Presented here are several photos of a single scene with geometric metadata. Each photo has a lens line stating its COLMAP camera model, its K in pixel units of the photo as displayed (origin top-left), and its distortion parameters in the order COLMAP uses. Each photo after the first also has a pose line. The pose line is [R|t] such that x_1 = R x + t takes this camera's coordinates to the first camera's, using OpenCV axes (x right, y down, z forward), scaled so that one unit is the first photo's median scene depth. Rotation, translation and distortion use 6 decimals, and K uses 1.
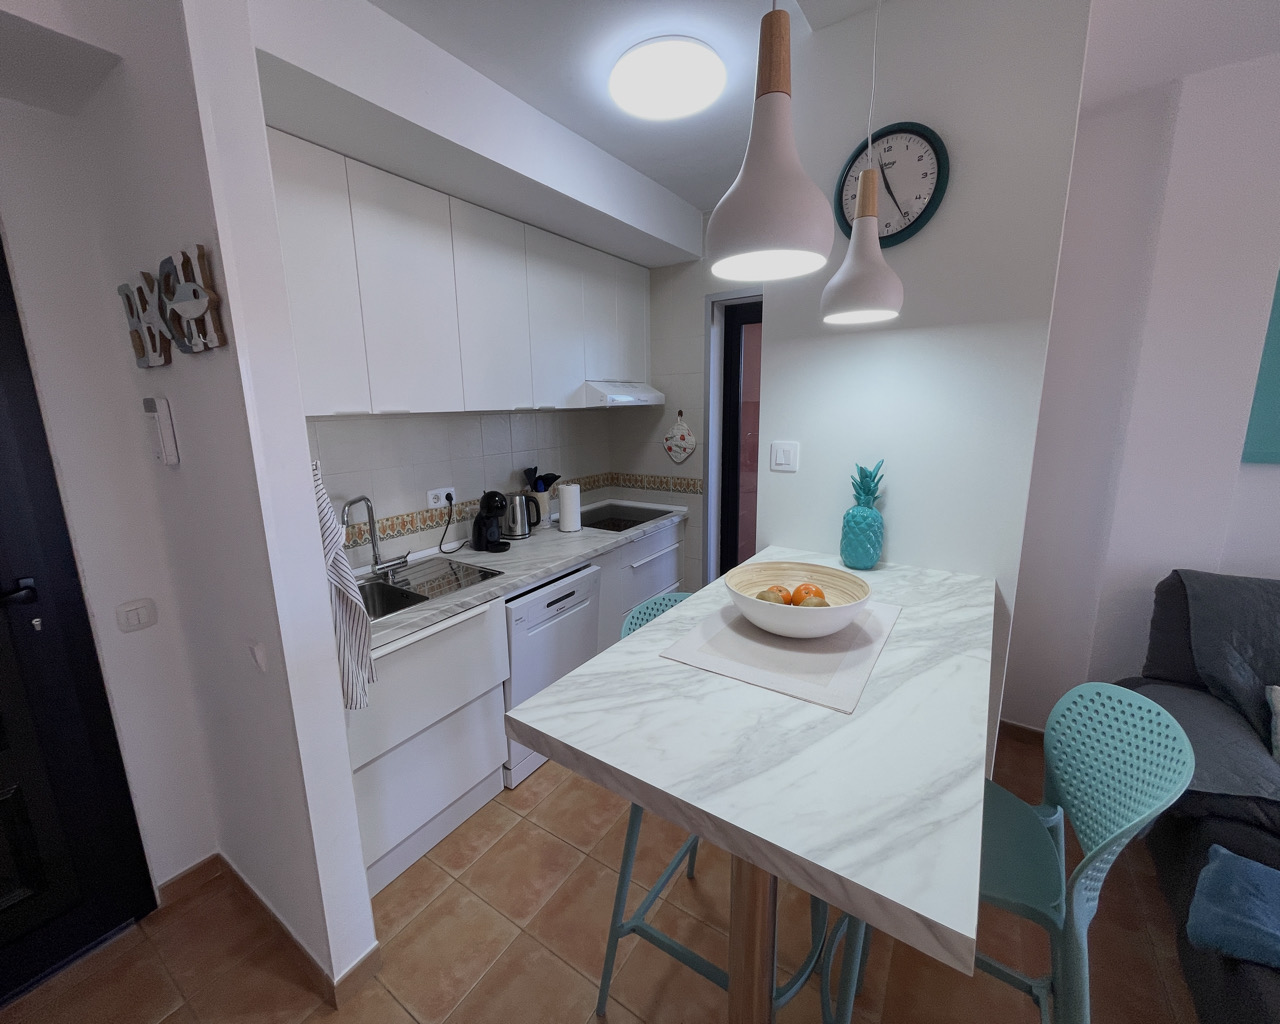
lens RADIAL K [[516.4, 0, 636.9], [0, 516.4, 501.8], [0, 0, 1]] dist [-0.002273, -0.000257]
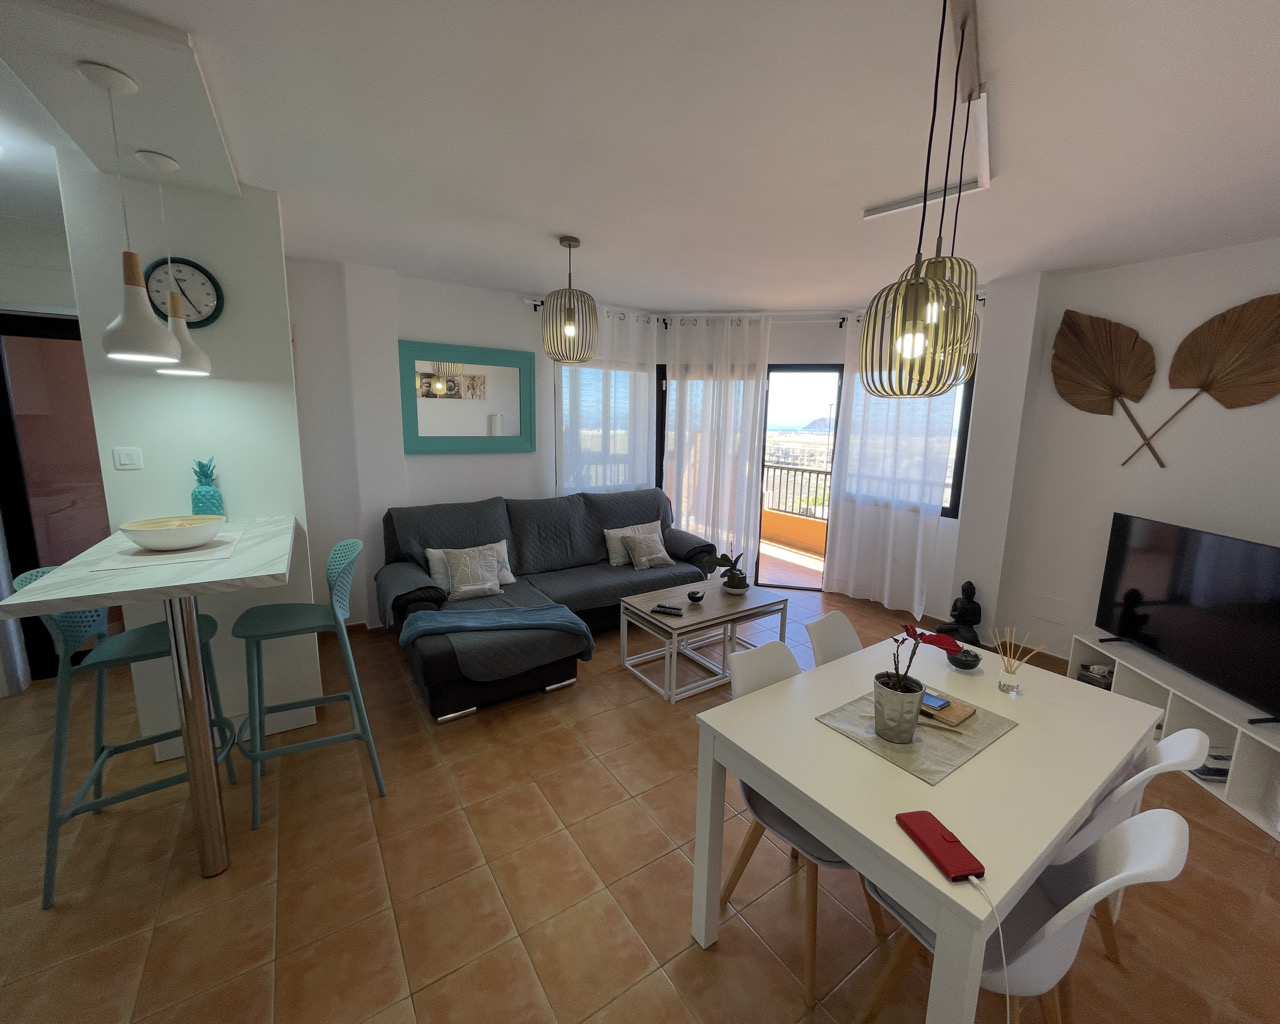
lens RADIAL K [[516.4, 0, 635.9], [0, 516.4, 508.7], [0, 0, 1]] dist [-0.002273, -0.000257]
pose [[0.391322, -0.128044, 0.911302, -0.313033], [0.150736, 0.985816, 0.073786, 0.100841], [-0.907825, 0.108492, 0.405073, -0.530233]]
